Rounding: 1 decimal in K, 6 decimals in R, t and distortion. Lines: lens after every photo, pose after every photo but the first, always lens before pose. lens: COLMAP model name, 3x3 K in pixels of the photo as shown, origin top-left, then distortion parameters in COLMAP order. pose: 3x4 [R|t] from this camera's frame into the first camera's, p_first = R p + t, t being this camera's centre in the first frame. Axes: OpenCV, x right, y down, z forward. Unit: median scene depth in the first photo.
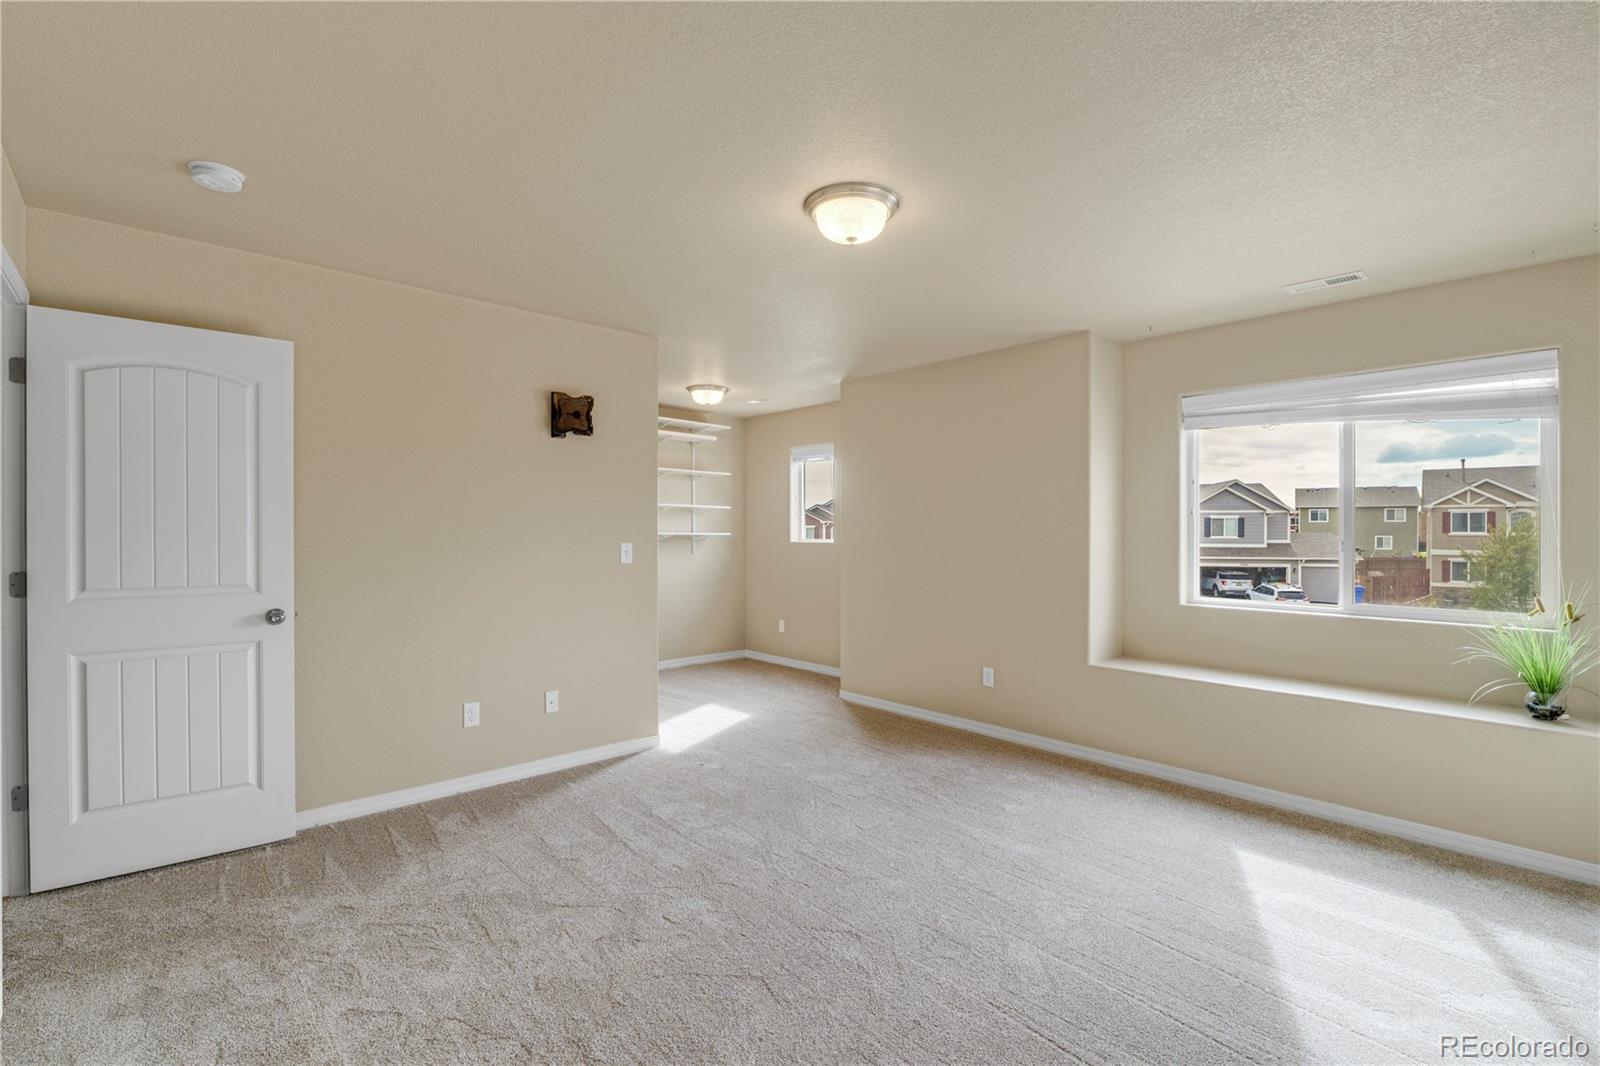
lens RADIAL K [[715.1, 0, 801.3], [0, 715.1, 542.5], [0, 0, 1]] dist [-0.000019, 0.000006]
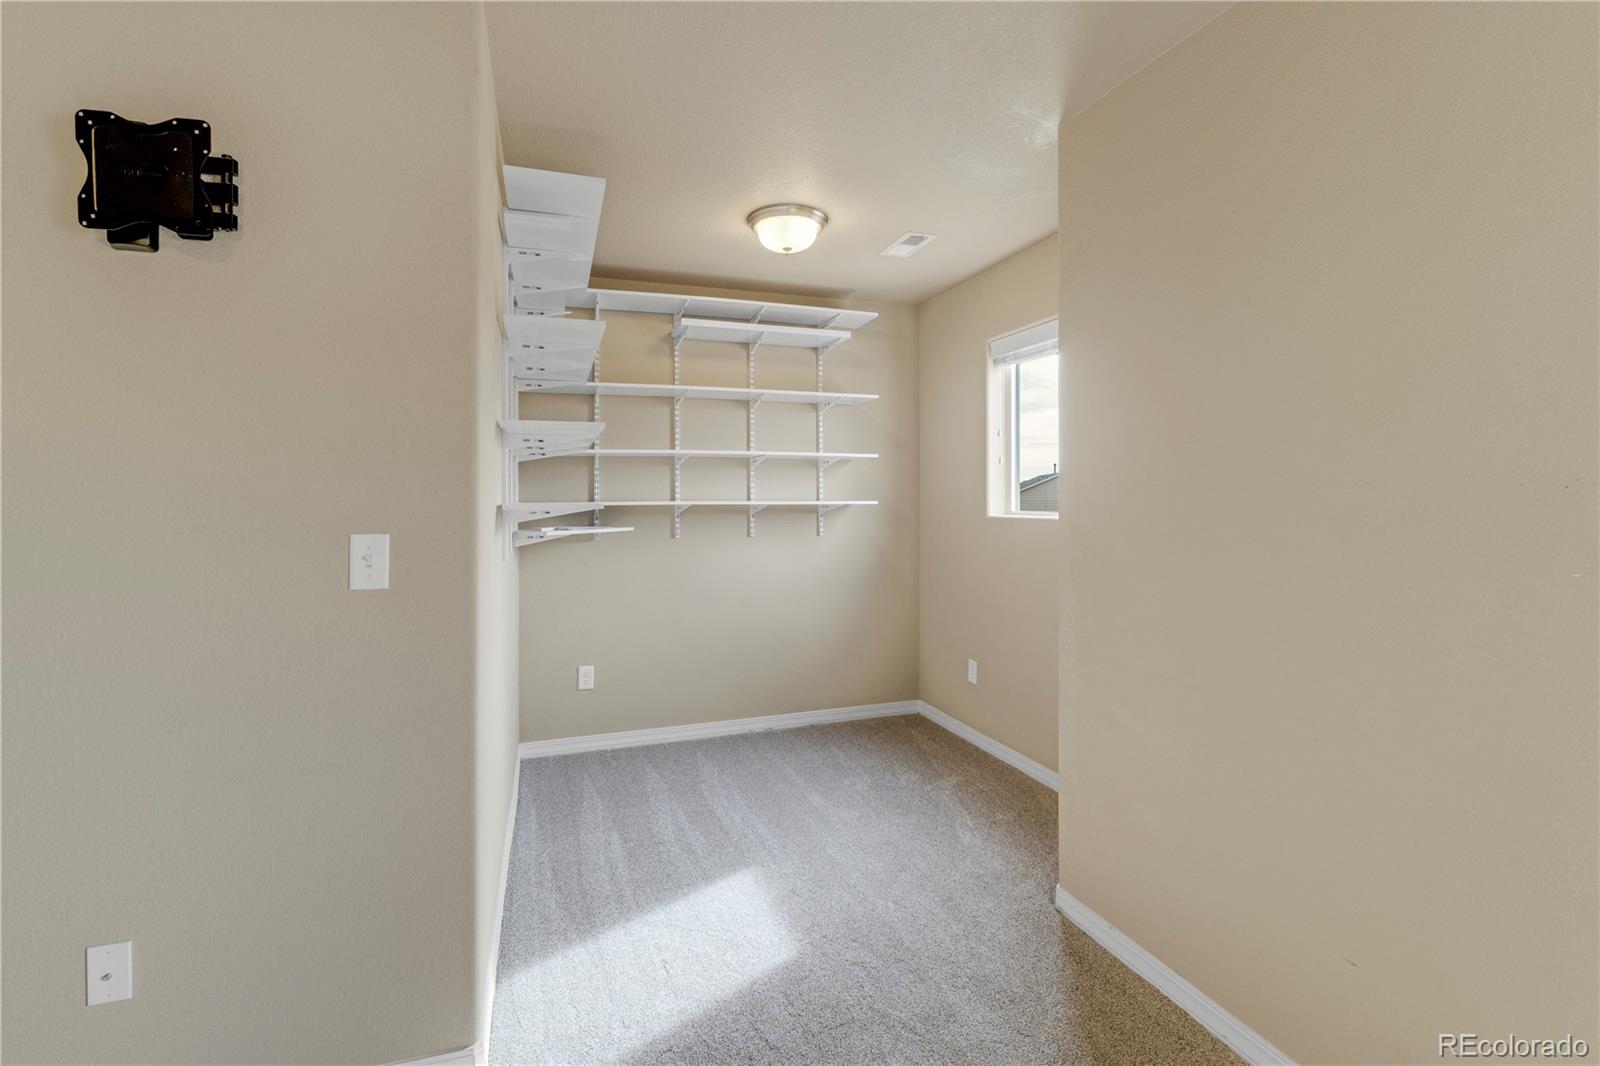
lens RADIAL K [[704.9, 0, 792.2], [0, 704.9, 512.3], [0, 0, 1]] dist [-0.000868, -0.000189]
pose [[0.914758, 0.000877, -0.404002, 0.063942], [0.001968, 0.999976, 0.006628, -0.007902], [0.403998, -0.006858, 0.914734, 0.459393]]
